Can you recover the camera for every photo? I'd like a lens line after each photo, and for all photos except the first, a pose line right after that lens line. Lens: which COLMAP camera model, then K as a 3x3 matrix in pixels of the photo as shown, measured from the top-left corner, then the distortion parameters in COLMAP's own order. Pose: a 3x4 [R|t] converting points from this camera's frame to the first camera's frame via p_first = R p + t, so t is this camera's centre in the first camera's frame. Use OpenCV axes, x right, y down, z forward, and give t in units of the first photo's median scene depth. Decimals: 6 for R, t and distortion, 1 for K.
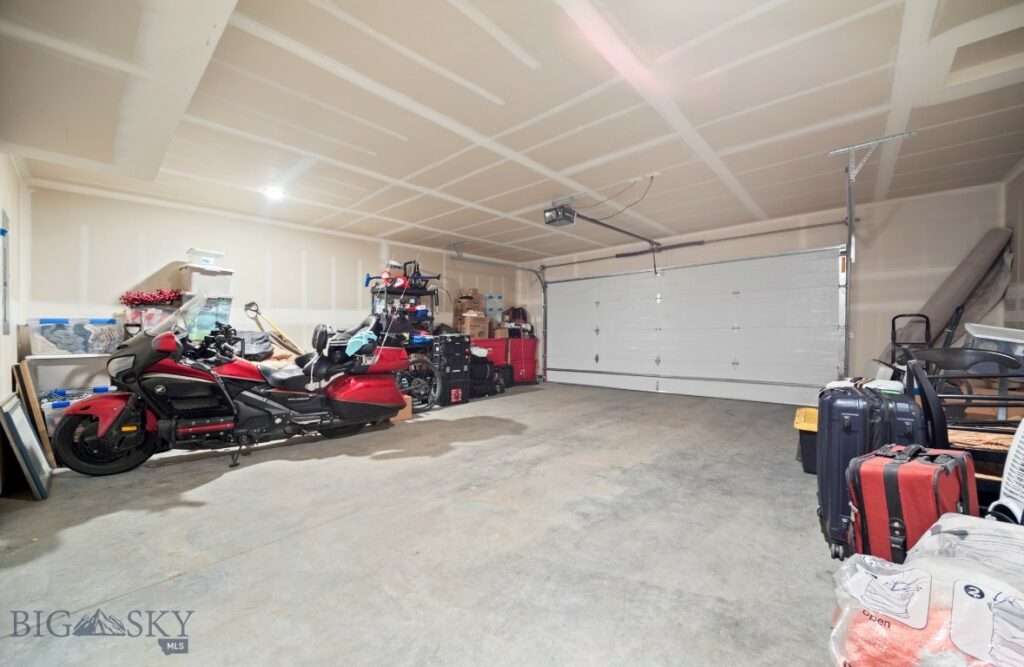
lens RADIAL K [[395.8, 0, 512.0], [0, 395.8, 333.5], [0, 0, 1]] dist [-0.001431, -0.000439]
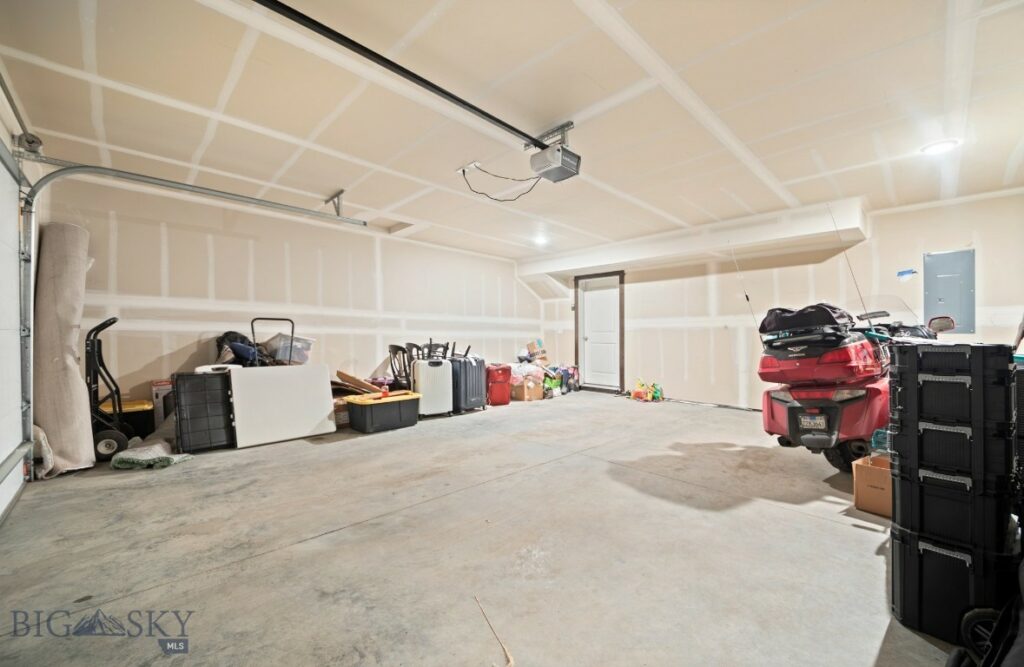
lens RADIAL K [[395.8, 0, 512.0], [0, 395.8, 333.5], [0, 0, 1]] dist [-0.001431, -0.000439]
pose [[-0.997816, 0.012562, 0.064854, 0.176912], [0.012714, 0.999917, 0.001936, -0.009875], [-0.064825, 0.002756, -0.997893, 1.957446]]
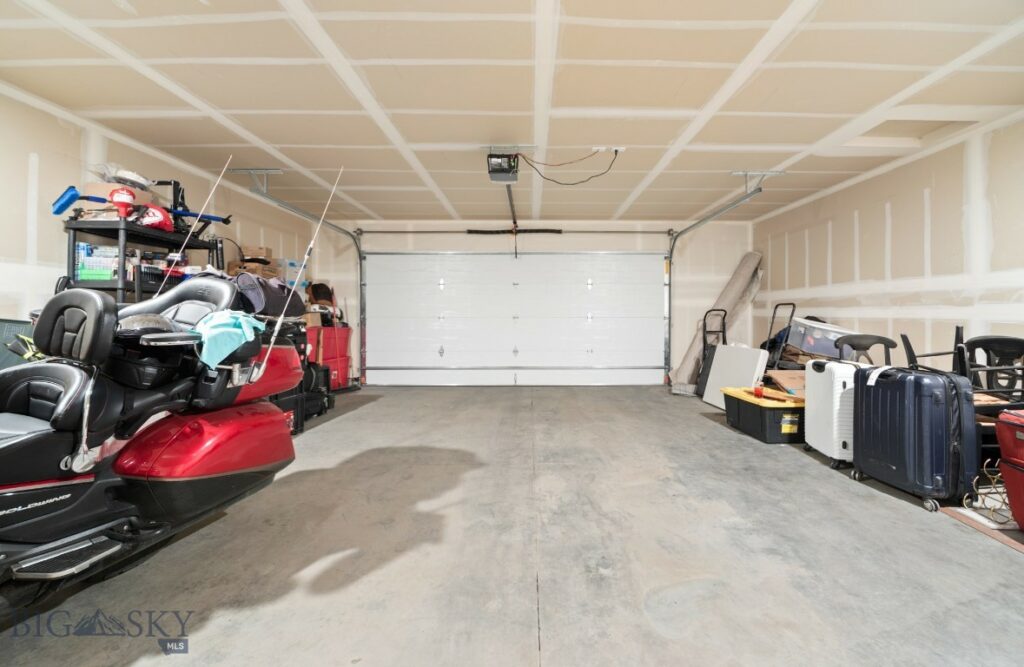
lens RADIAL K [[417.6, 0, 535.5], [0, 417.6, 319.1], [0, 0, 1]] dist [0.011056, -0.011351]
pose [[0.734711, 0.013317, 0.678249, -0.449982], [-0.008064, 0.999908, -0.010898, 0.005998], [-0.678332, 0.002537, 0.734751, 0.433181]]
